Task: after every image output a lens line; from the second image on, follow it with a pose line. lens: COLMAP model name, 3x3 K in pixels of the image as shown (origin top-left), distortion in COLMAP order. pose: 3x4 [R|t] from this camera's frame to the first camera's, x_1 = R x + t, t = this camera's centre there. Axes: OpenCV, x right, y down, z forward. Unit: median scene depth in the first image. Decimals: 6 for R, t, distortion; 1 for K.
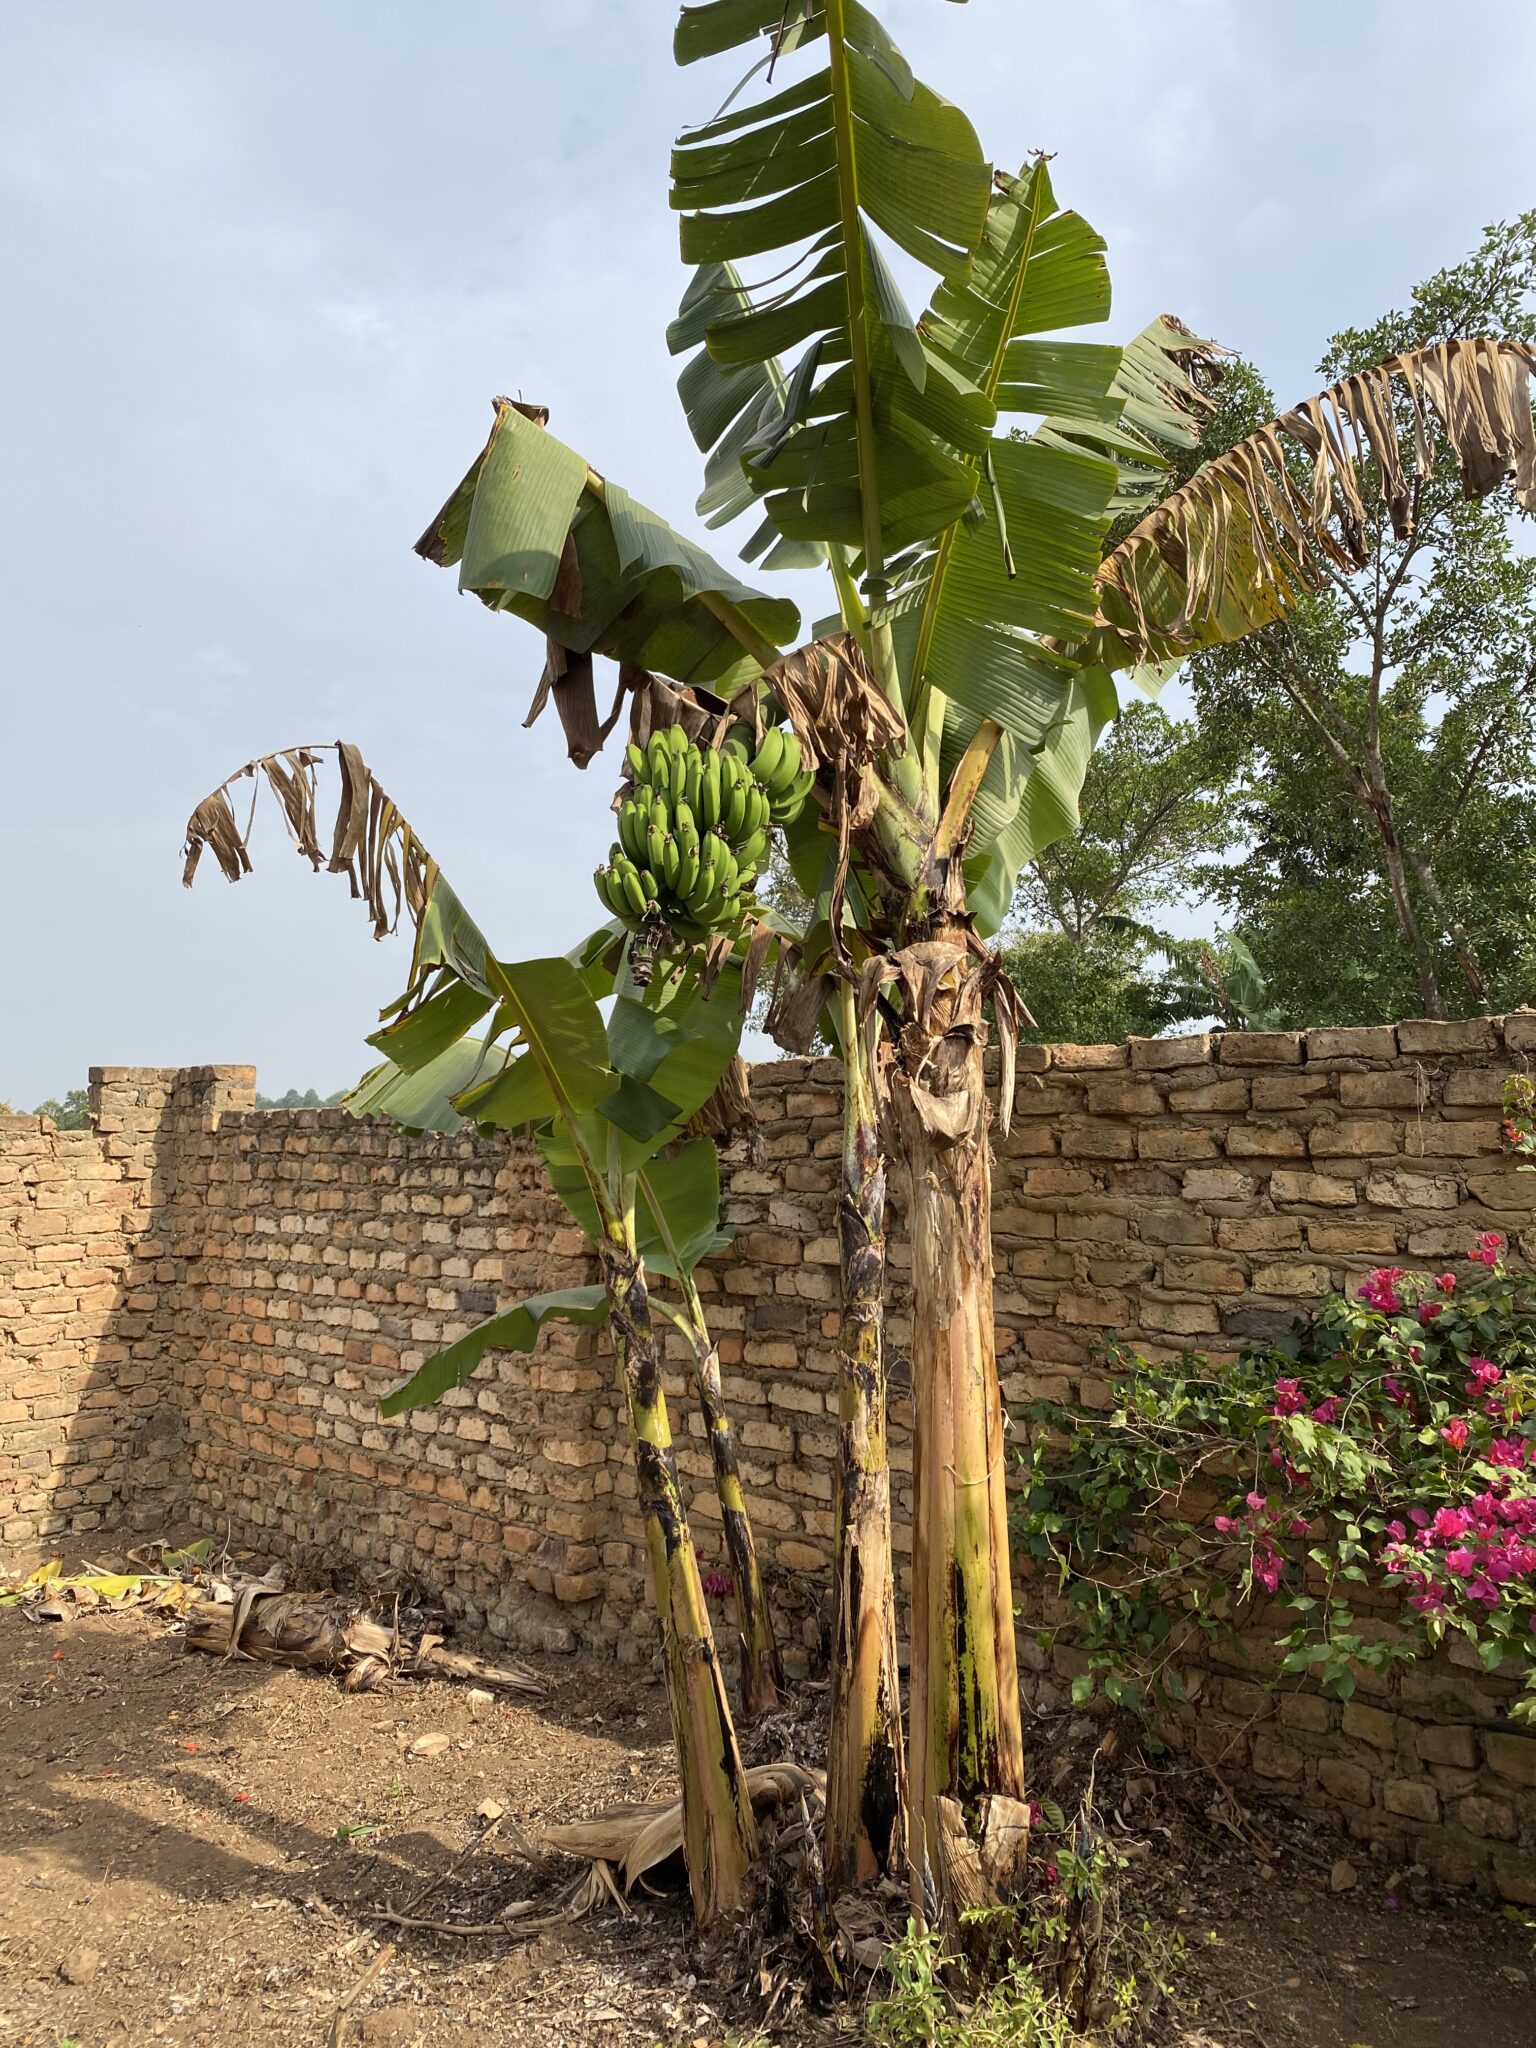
lens RADIAL K [[1548.3, 0, 768.0], [0, 1548.3, 1024.0], [0, 0, 1]] dist [0.102559, -0.000509]
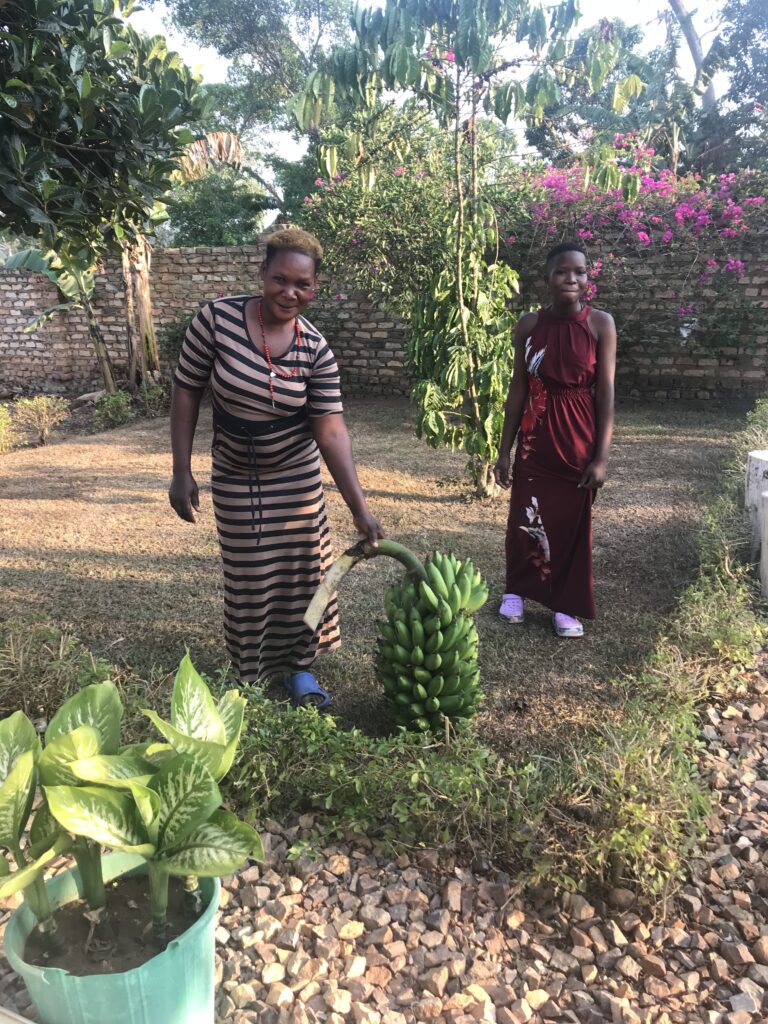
lens RADIAL K [[846.4, 0, 384.0], [0, 846.4, 512.0], [0, 0, 1]] dist [-0.000008, 0.002120]
pose [[0.940749, -0.099819, 0.324080, -0.096068], [-0.020519, 0.937187, 0.348223, -0.127115], [-0.338483, -0.334241, 0.879609, -1.541990]]
